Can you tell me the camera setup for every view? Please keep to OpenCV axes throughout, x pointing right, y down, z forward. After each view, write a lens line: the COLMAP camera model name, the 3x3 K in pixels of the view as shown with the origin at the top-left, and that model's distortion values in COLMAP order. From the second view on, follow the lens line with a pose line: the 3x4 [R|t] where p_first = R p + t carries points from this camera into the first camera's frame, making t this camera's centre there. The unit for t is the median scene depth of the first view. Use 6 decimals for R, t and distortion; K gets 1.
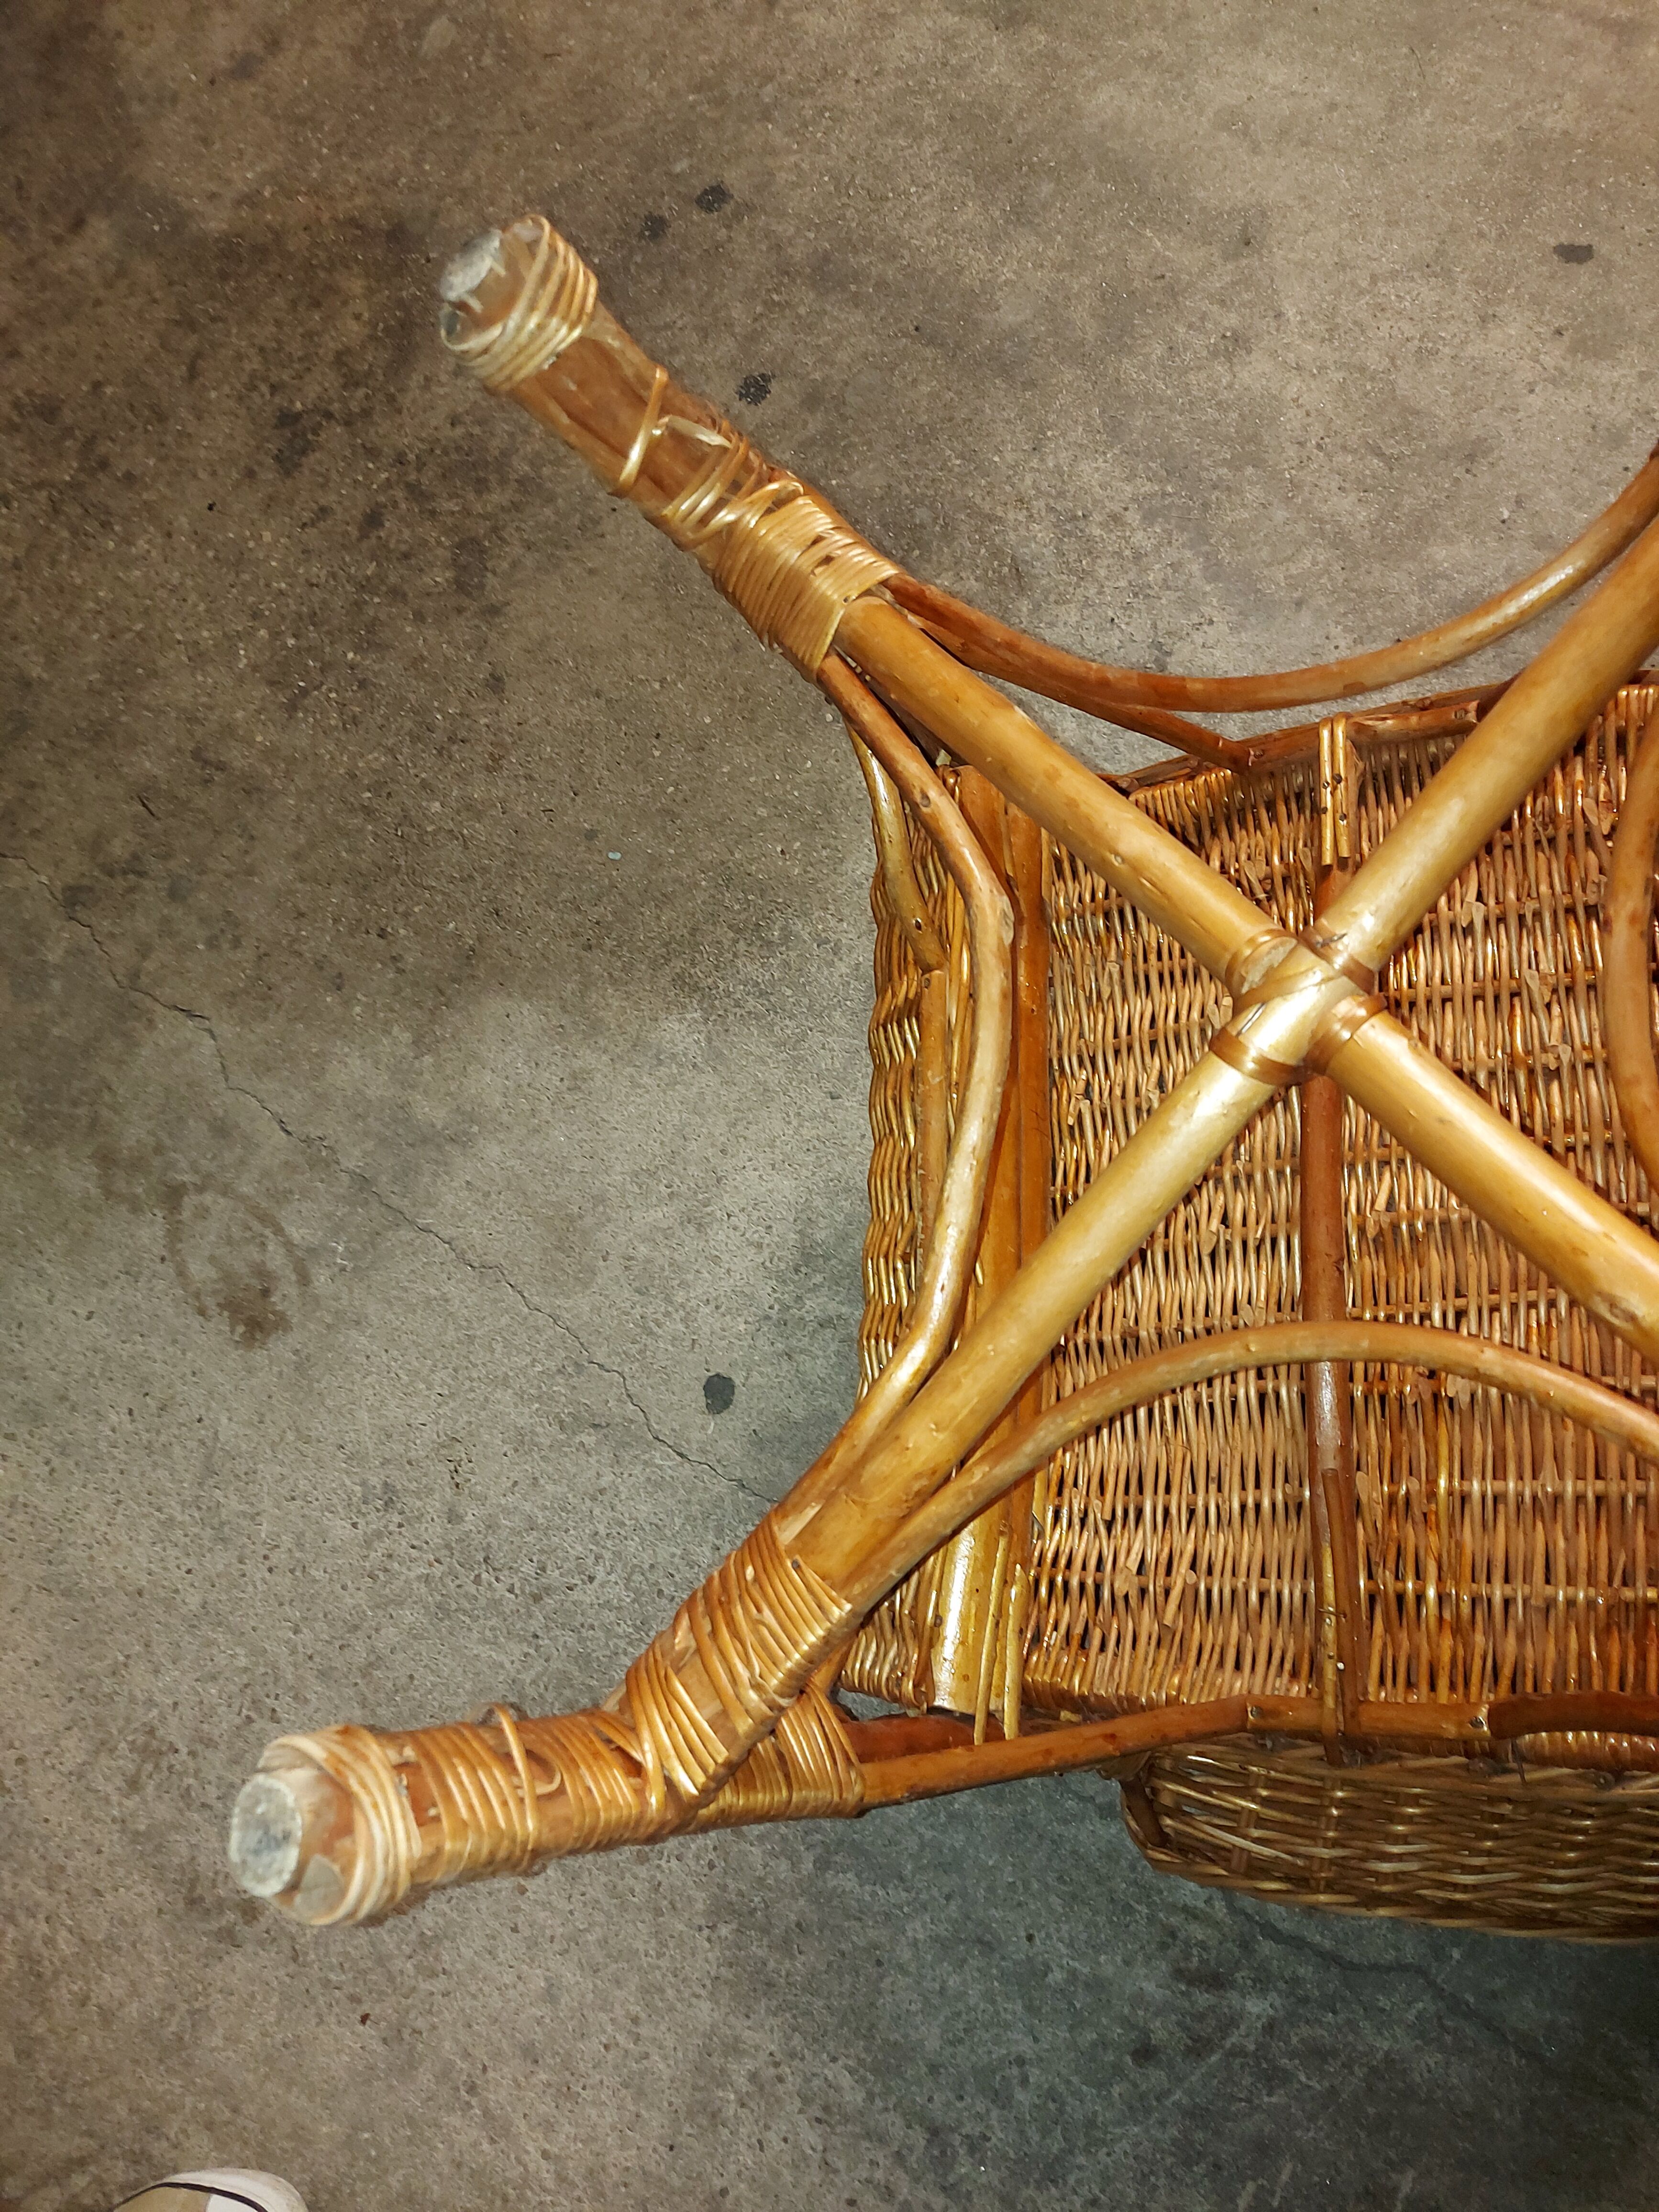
lens RADIAL K [[1603.1, 0, 825.4], [0, 1603.1, 1103.1], [0, 0, 1]] dist [0.070185, -0.075283]
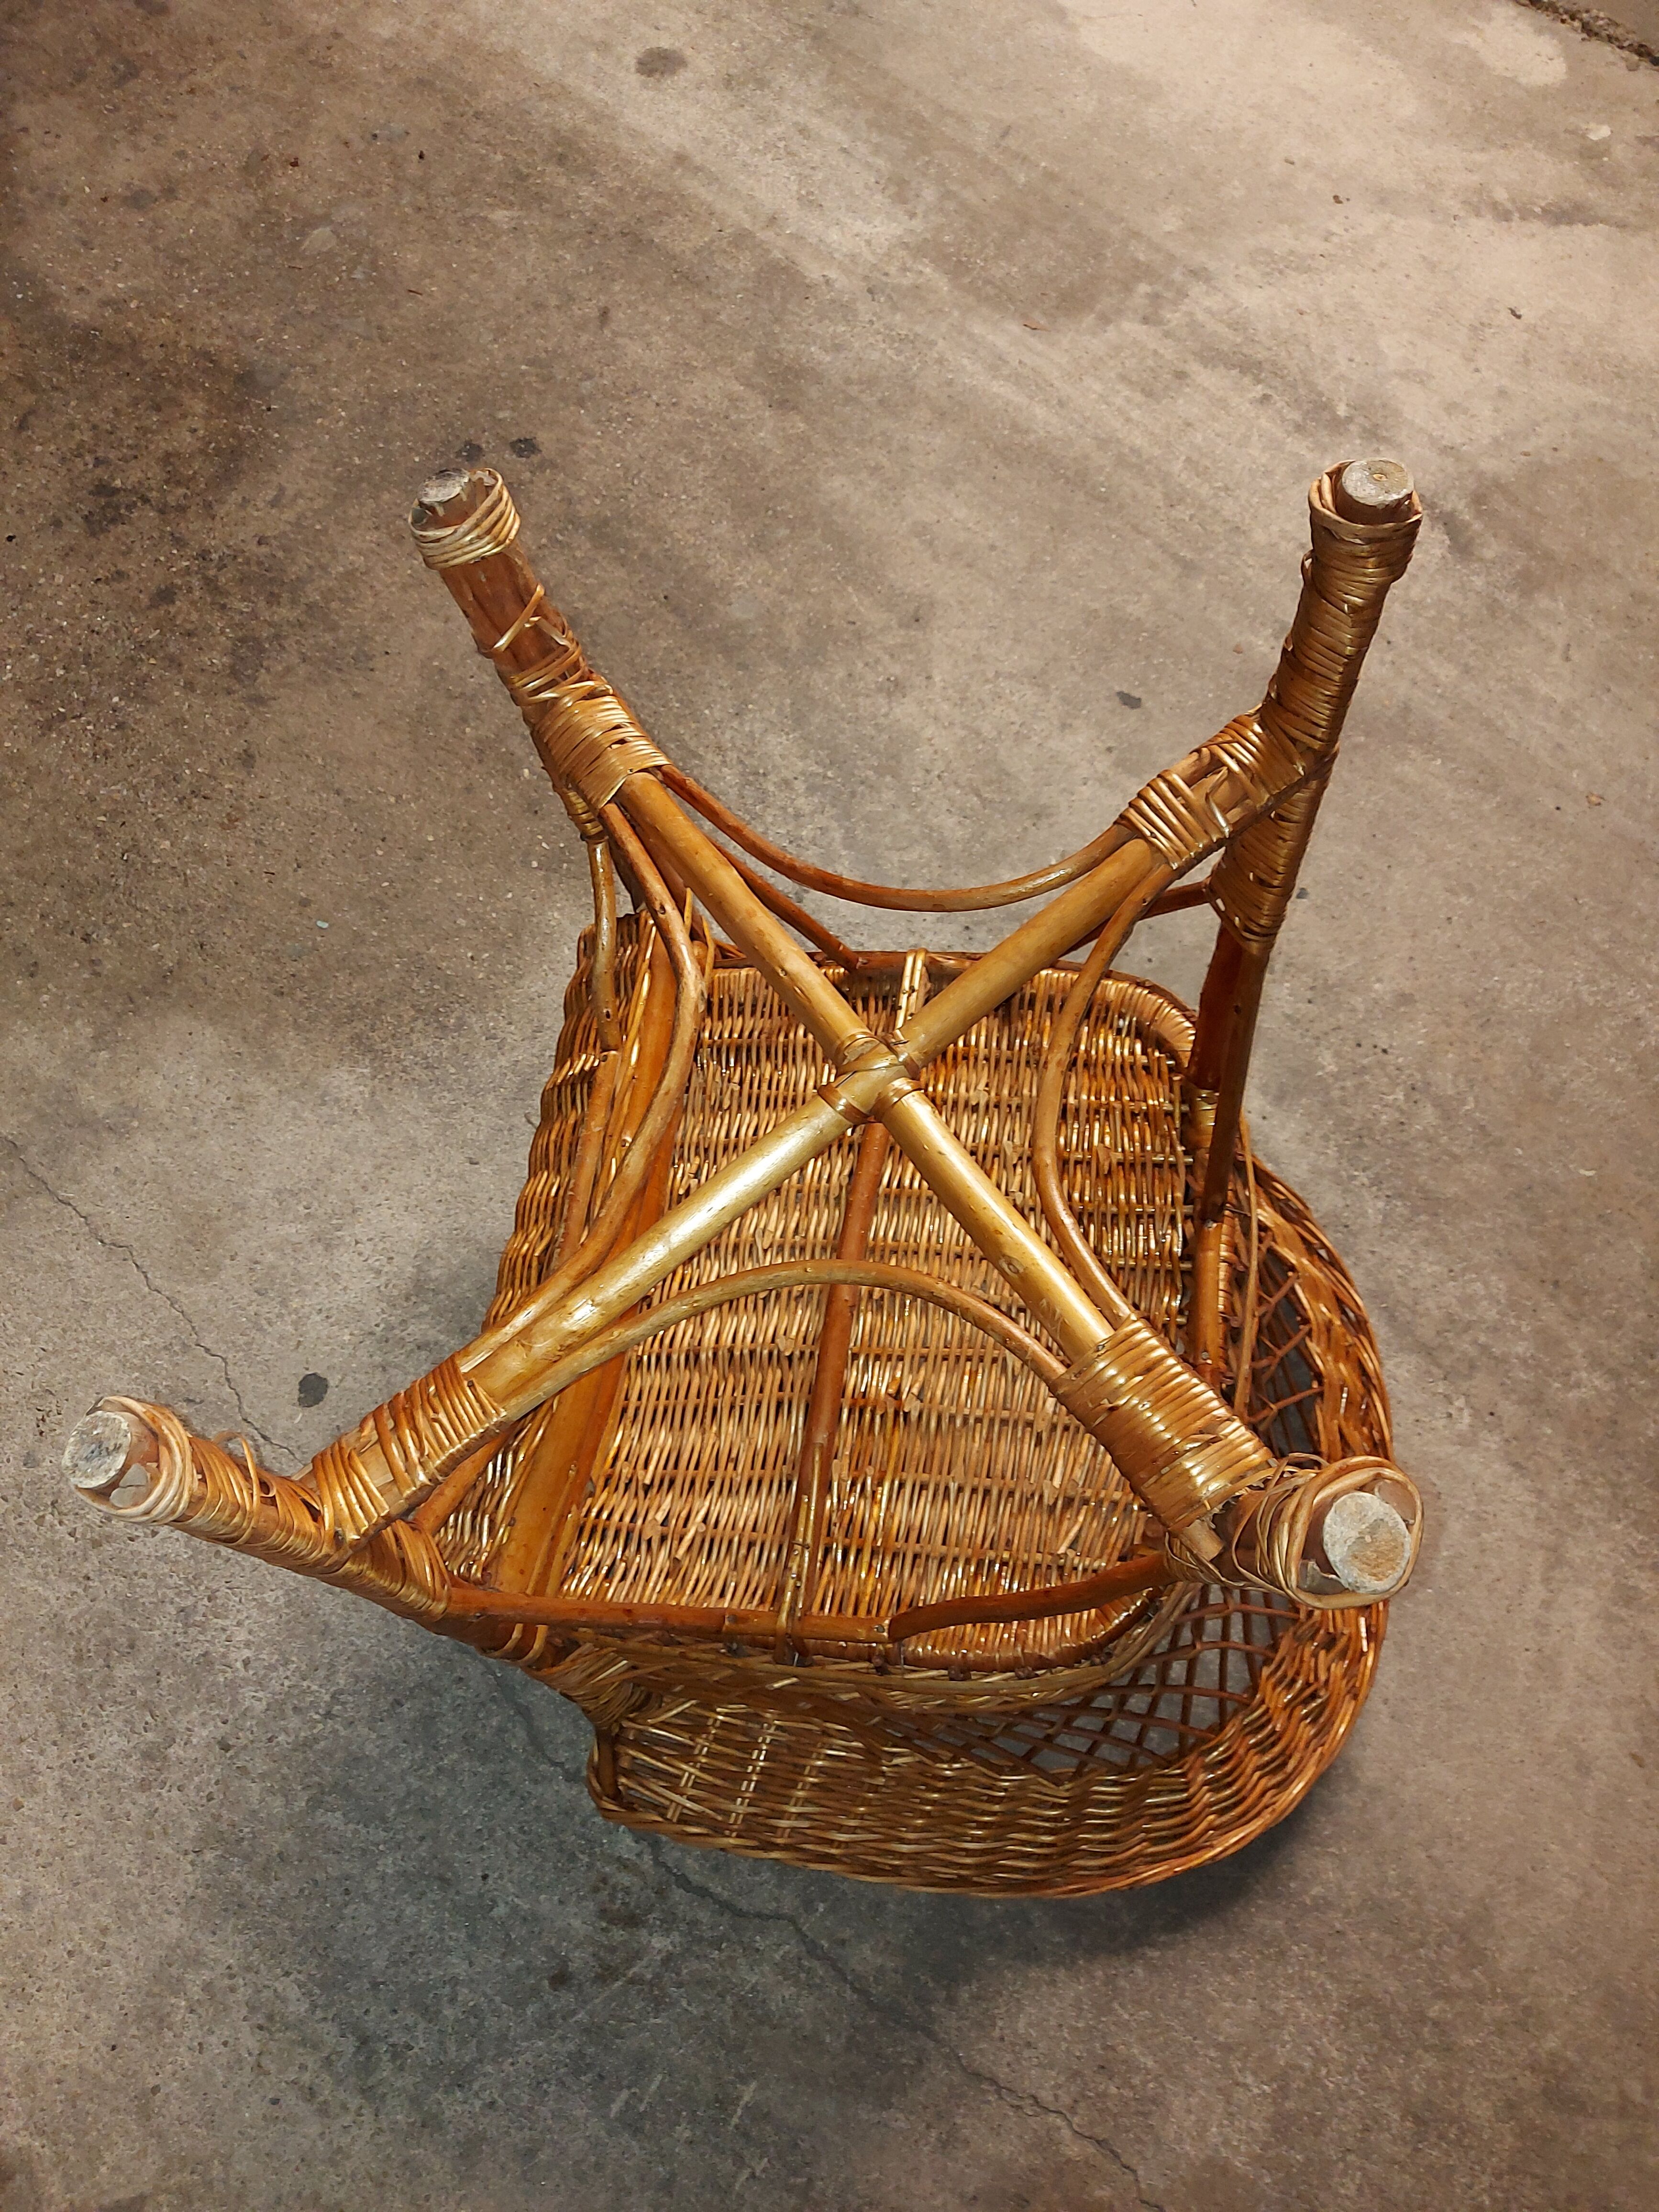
lens RADIAL K [[1603.1, 0, 825.6], [0, 1603.1, 1101.8], [0, 0, 1]] dist [0.070185, -0.075283]
pose [[0.936557, 0.234699, 0.260341, -0.070781], [-0.195743, 0.966334, -0.166985, 0.101174], [-0.290768, 0.105431, 0.950967, -0.220453]]
